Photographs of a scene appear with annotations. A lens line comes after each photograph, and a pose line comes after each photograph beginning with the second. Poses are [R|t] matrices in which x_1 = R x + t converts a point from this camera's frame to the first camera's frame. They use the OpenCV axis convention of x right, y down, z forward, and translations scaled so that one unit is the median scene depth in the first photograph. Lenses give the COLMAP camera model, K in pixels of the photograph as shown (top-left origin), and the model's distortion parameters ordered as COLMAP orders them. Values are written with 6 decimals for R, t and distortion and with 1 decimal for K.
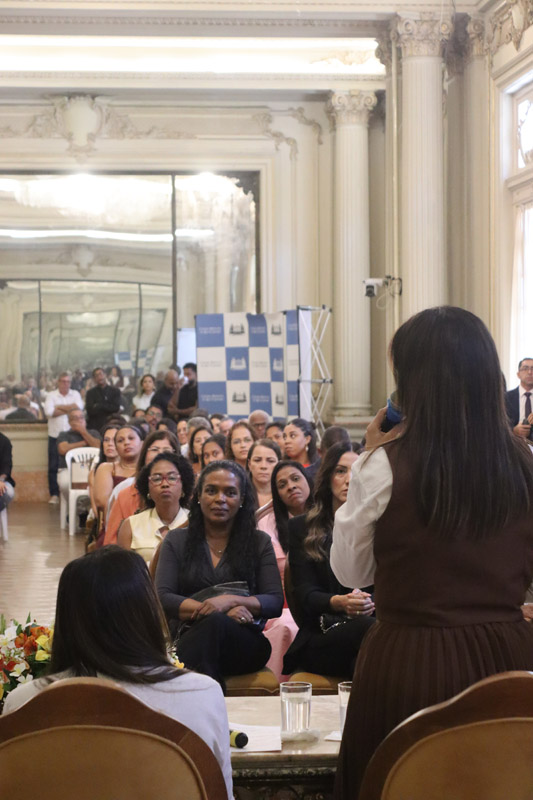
lens RADIAL K [[1975.8, 0, 268.7], [0, 1975.8, 392.7], [0, 0, 1]] dist [0.205642, 0.000000]
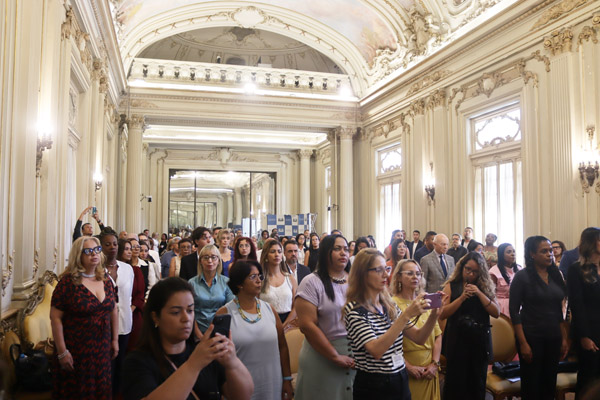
lens RADIAL K [[520.0, 0, 304.1], [0, 520.0, 187.5], [0, 0, 1]] dist [-0.144441, 0.147590]
pose [[0.983426, 0.024701, 0.179618, -0.119344], [-0.008950, 0.996082, -0.087980, -0.008898], [-0.181088, 0.084914, 0.979794, 0.135999]]
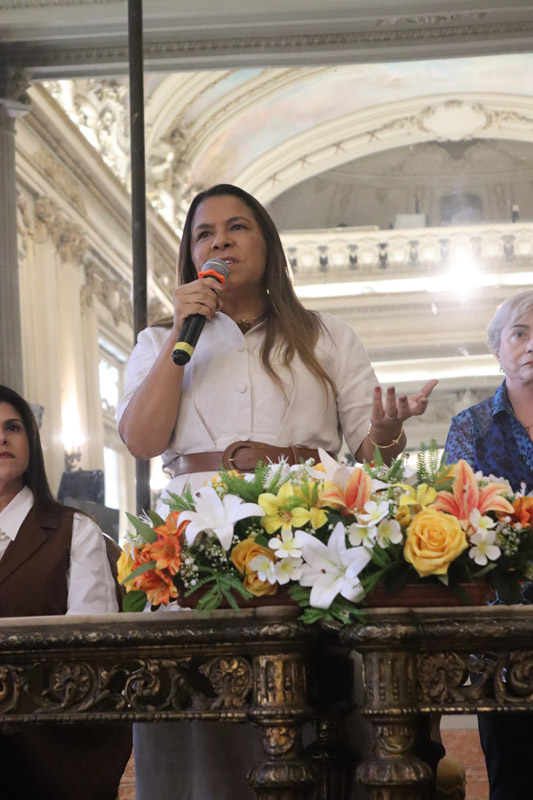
lens RADIAL K [[1975.8, 0, 274.9], [0, 1975.8, 406.8], [0, 0, 1]] dist [0.205642, 0.000000]
pose [[0.979673, -0.053637, -0.193299, 0.044697], [0.029400, 0.991577, -0.126140, 0.038700], [0.198437, 0.117893, 0.972998, -0.420129]]
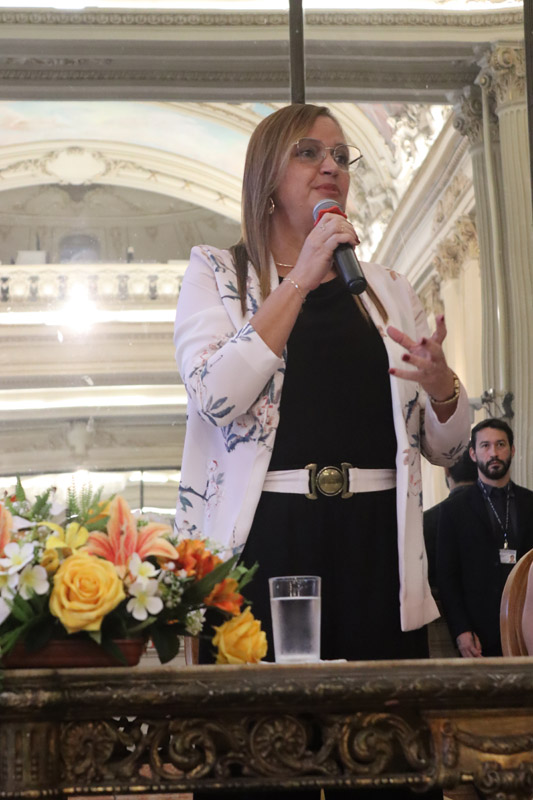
lens RADIAL K [[1824.5, 0, 266.5], [0, 1824.5, 376.0], [0, 0, 1]] dist [0.067180, 0.000000]
pose [[0.999561, -0.028739, 0.007227, 0.037977], [0.029505, 0.987860, -0.152520, 0.034722], [-0.002756, 0.152666, 0.988274, -0.388374]]
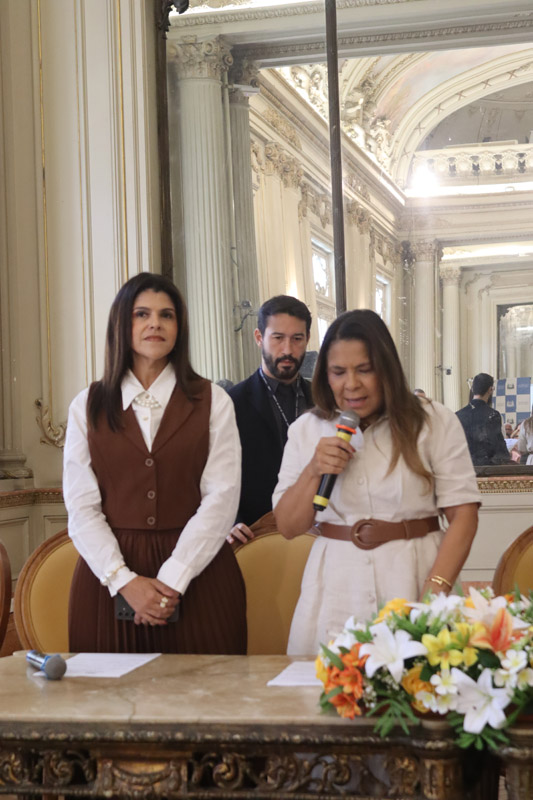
lens RADIAL K [[1408.7, 0, 284.8], [0, 1408.7, 385.6], [0, 0, 1]] dist [0.040770, 0.000000]
pose [[0.951115, -0.041234, -0.306071, 0.044216], [0.034753, 0.999042, -0.026598, 0.003473], [0.306875, 0.014661, 0.951637, -0.407579]]
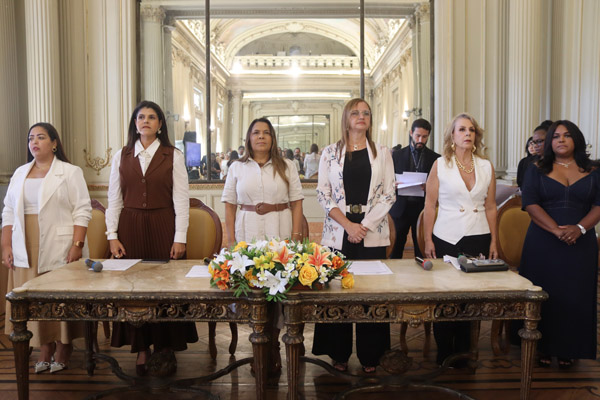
lens RADIAL K [[520.0, 0, 312.5], [0, 520.0, 200.9], [0, 0, 1]] dist [-0.144441, 0.147590]
pose [[0.998166, 0.001382, -0.060527, 0.035553], [0.003912, 0.996178, 0.087262, -0.000234], [0.060417, -0.087339, 0.994345, -0.395229]]
